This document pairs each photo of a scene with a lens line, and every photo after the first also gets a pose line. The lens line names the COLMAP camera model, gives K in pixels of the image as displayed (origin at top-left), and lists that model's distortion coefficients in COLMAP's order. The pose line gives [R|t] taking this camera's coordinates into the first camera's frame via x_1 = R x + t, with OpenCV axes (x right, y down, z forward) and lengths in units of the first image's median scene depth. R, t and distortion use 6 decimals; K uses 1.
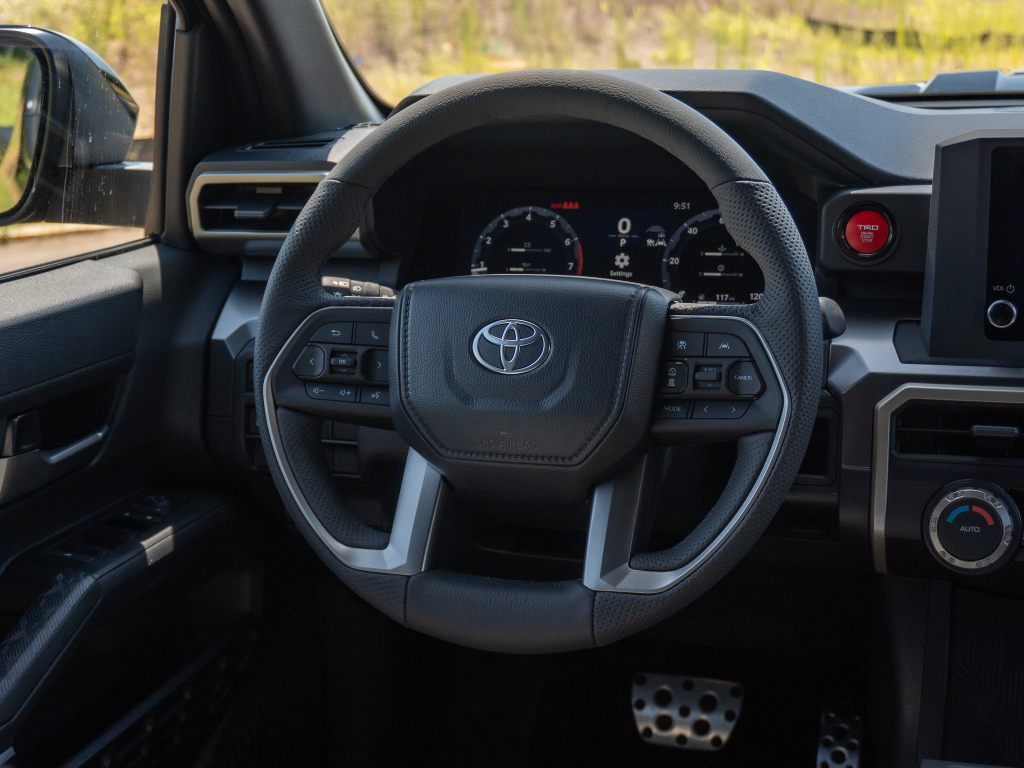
lens RADIAL K [[1511.2, 0, 537.5], [0, 1511.2, 385.3], [0, 0, 1]] dist [-0.000417, 0.013234]
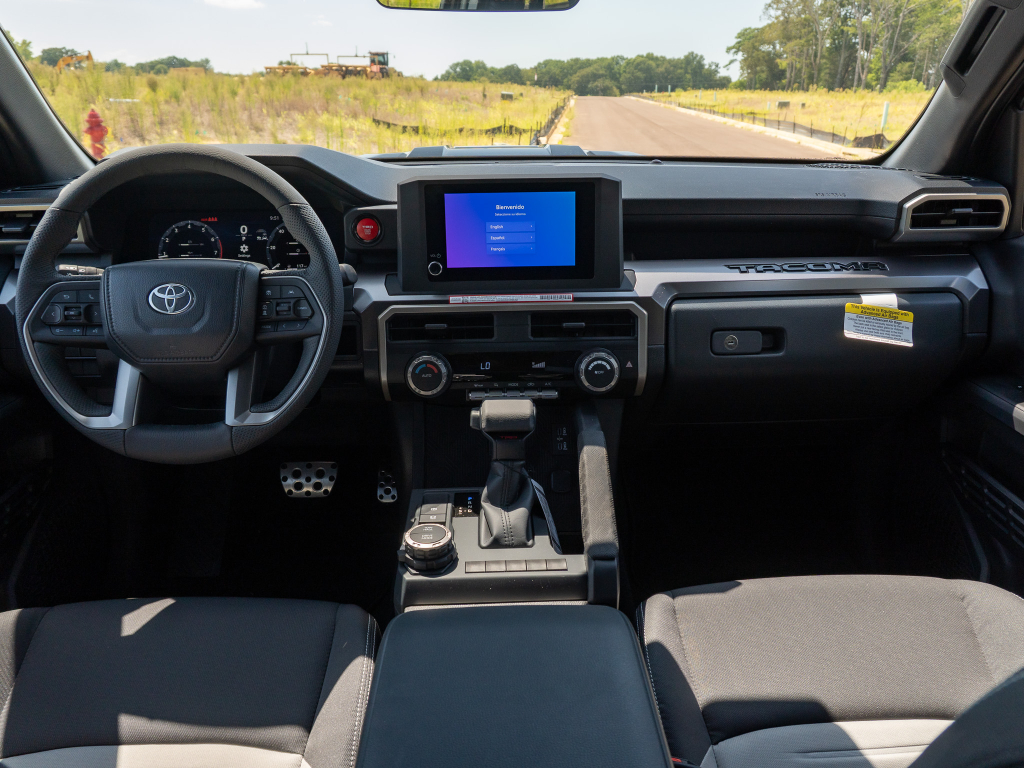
lens RADIAL K [[752.7, 0, 515.2], [0, 752.7, 379.8], [0, 0, 1]] dist [-0.021466, -0.003698]
pose [[0.941204, -0.091783, 0.325131, 0.065450], [0.060173, 0.992544, 0.105998, 0.000505], [-0.332436, -0.080202, 0.939710, 0.005709]]
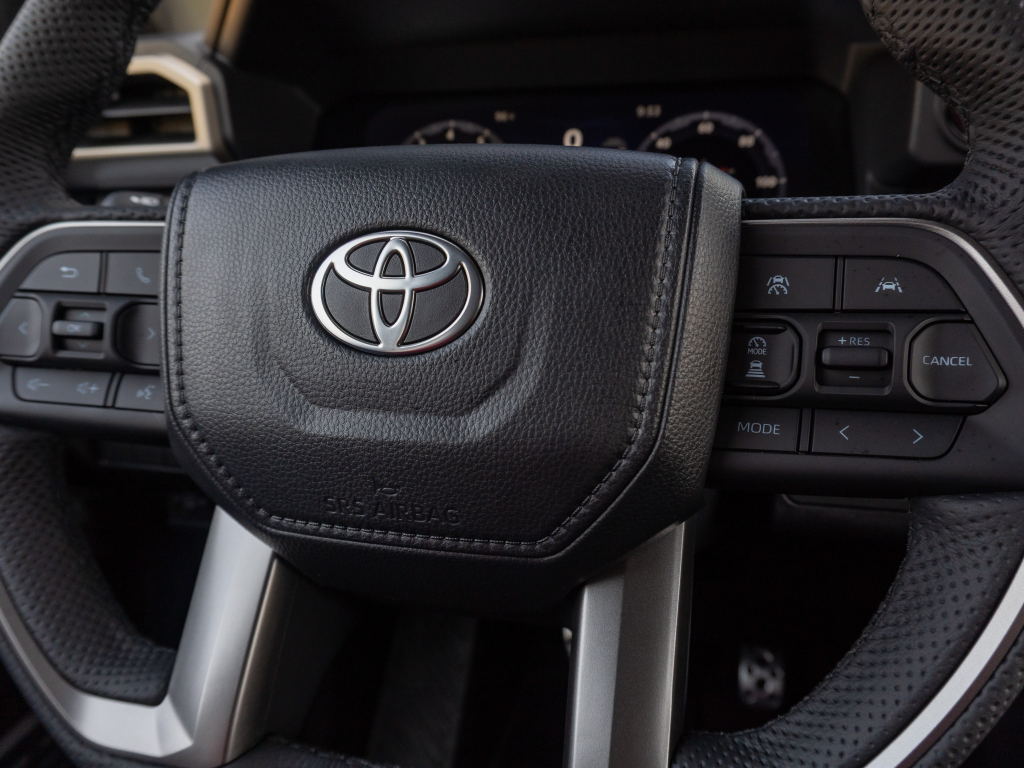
lens RADIAL K [[752.7, 0, 515.2], [0, 752.7, 379.8], [0, 0, 1]] dist [-0.021466, -0.003698]
pose [[0.998076, -0.016225, 0.059845, 0.003711], [0.011612, 0.996990, 0.076652, -0.015477], [-0.060909, -0.075809, 0.995260, 0.726108]]
